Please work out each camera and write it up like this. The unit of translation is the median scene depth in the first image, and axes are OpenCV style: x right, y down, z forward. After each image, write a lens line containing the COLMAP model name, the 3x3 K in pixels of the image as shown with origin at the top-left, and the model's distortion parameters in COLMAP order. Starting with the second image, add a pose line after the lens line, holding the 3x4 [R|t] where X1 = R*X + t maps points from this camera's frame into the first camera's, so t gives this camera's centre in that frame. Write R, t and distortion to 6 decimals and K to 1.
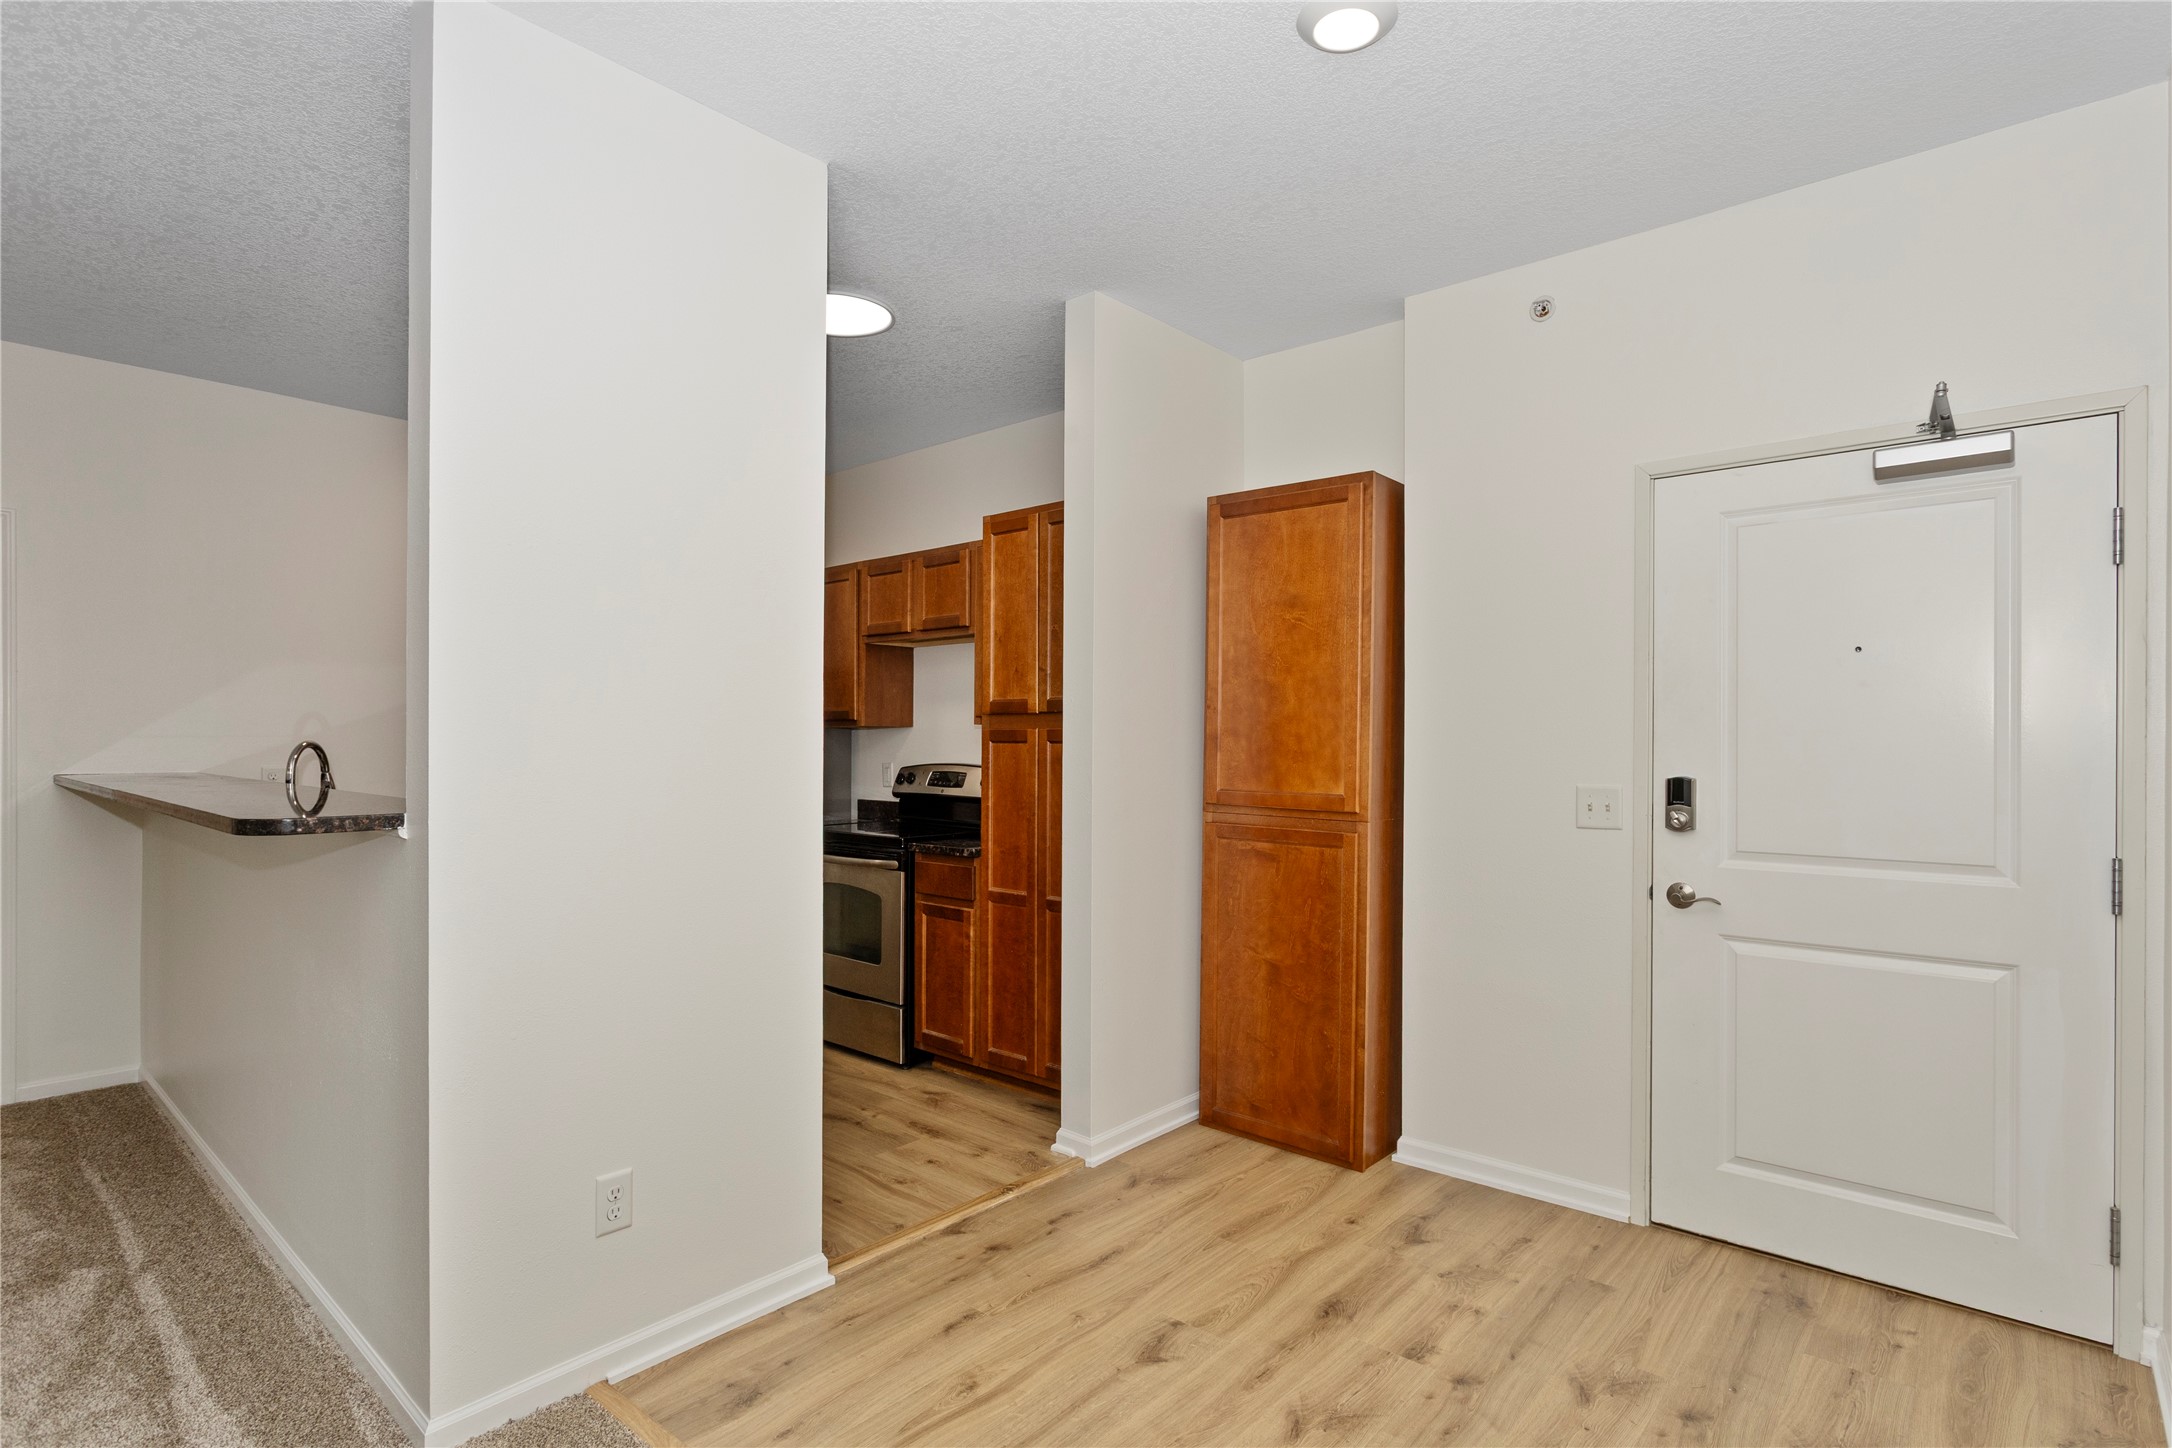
lens RADIAL K [[1059.0, 0, 1089.6], [0, 1059.0, 736.9], [0, 0, 1]] dist [-0.017055, 0.004468]
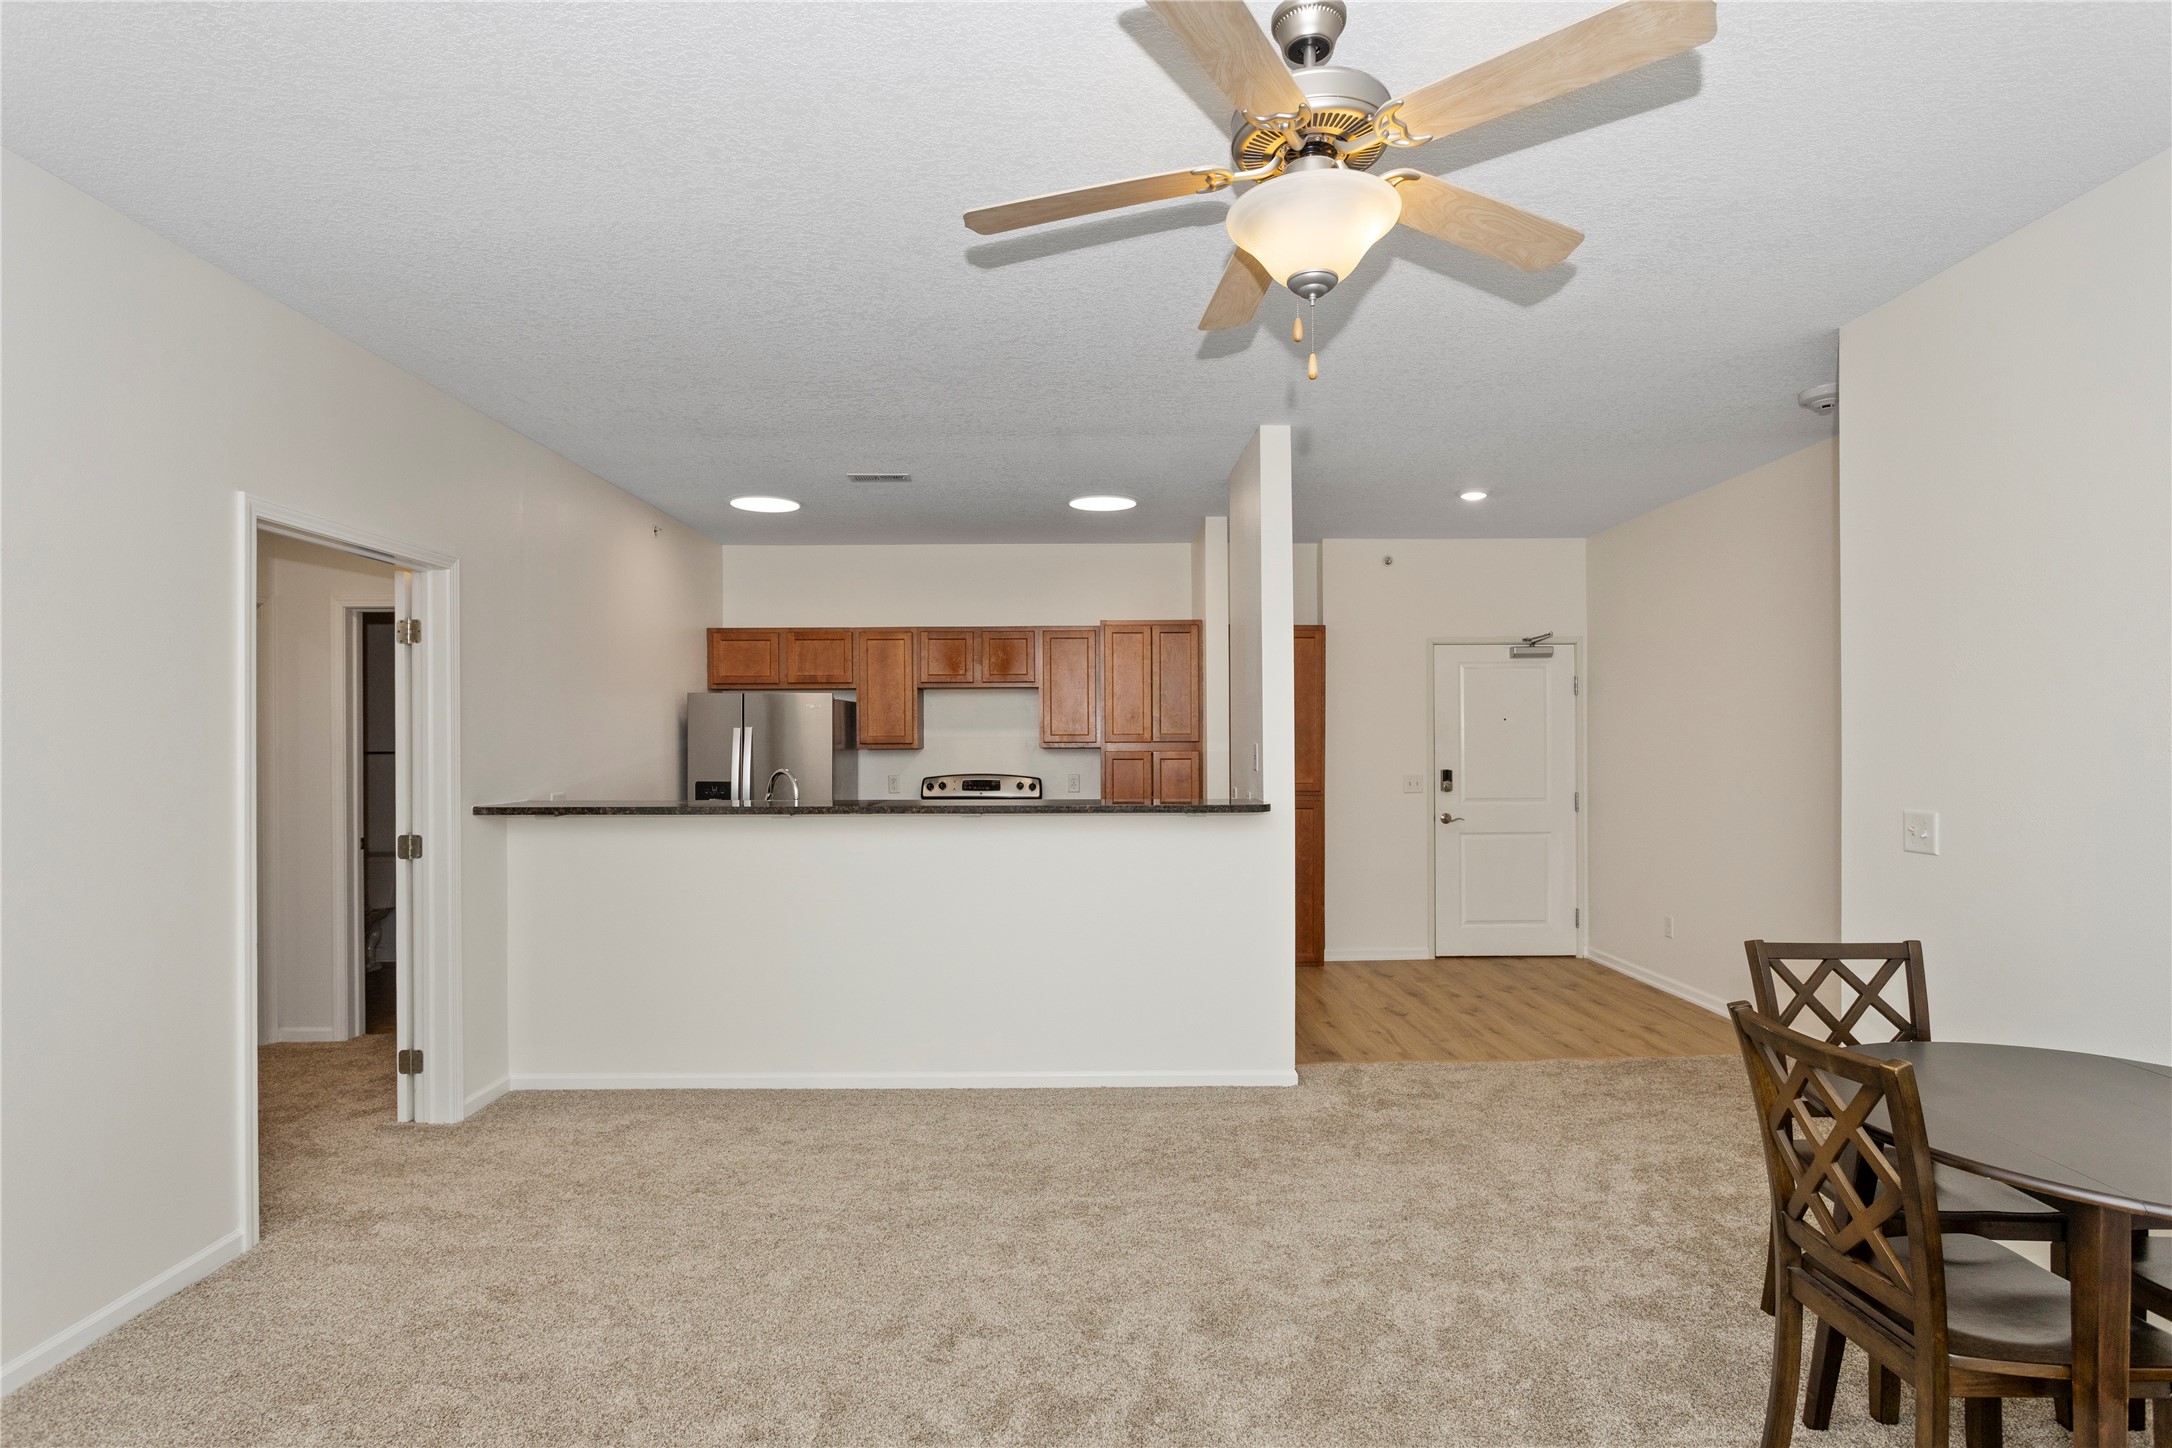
lens RADIAL K [[1059.0, 0, 1068.8], [0, 1059.0, 733.6], [0, 0, 1]] dist [-0.017055, 0.004468]
pose [[0.769609, -0.004726, 0.638498, -0.984105], [0.007657, 0.999969, -0.001827, -0.027297], [-0.638470, 0.006295, 0.769621, -0.187436]]
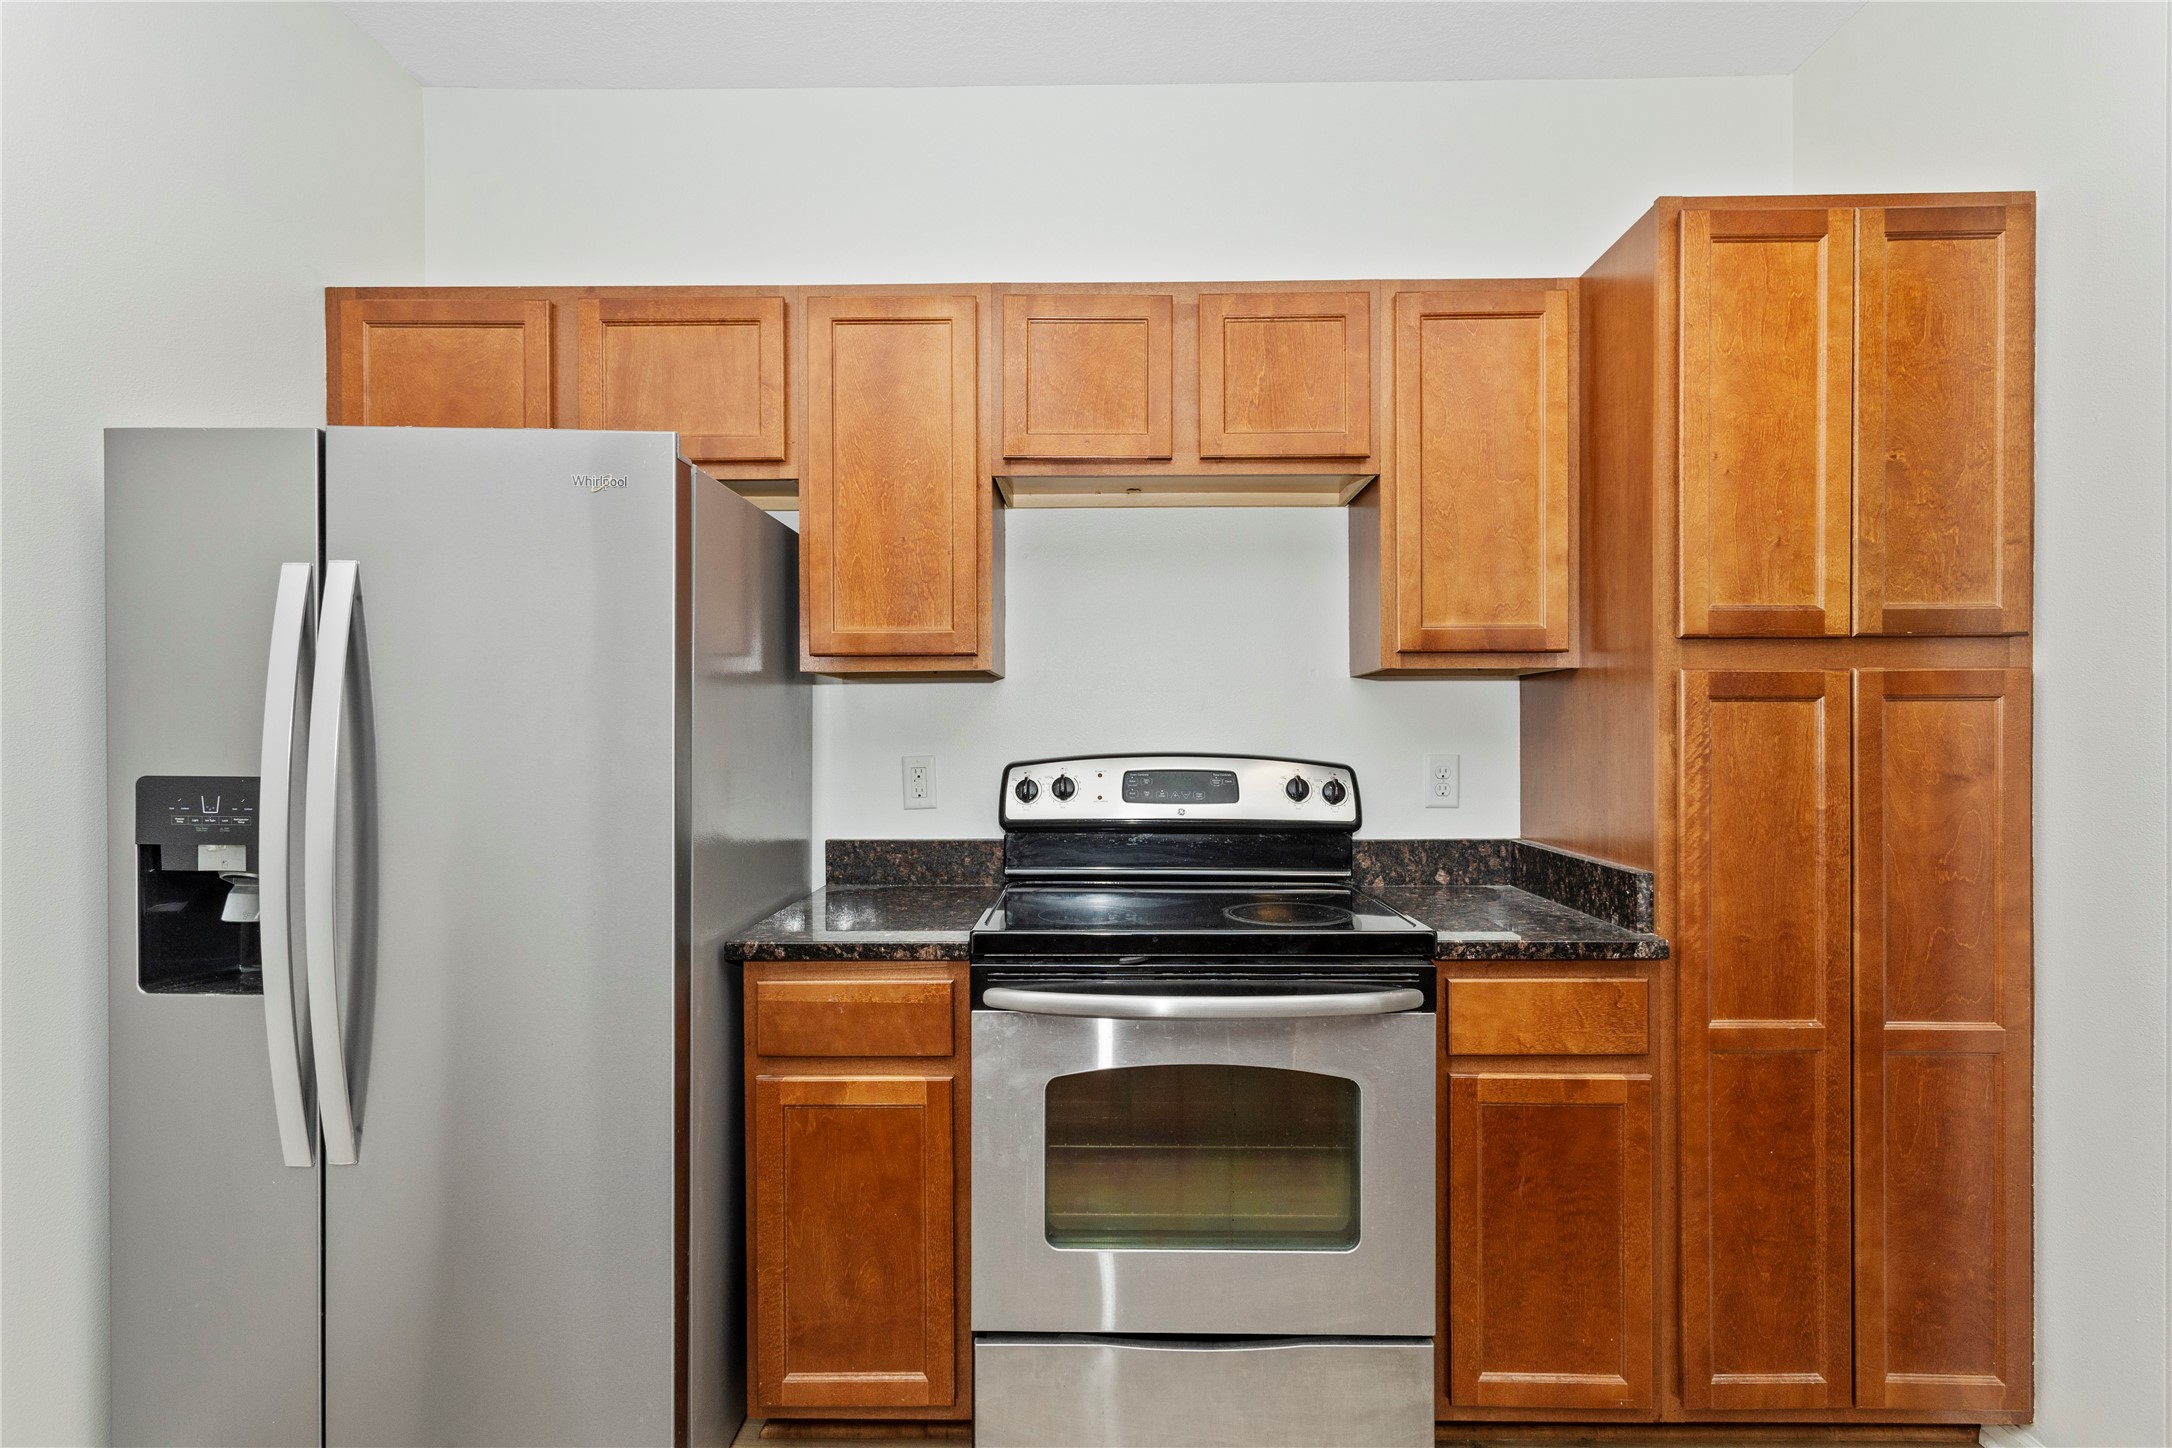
lens RADIAL K [[1044.4, 0, 1095.7], [0, 1044.4, 728.7], [0, 0, 1]] dist [0.000833, -0.000281]
pose [[0.763086, -0.006526, 0.646265, -0.478517], [0.003171, 0.999975, 0.006354, 0.011224], [-0.646290, -0.002799, 0.763087, 0.681697]]
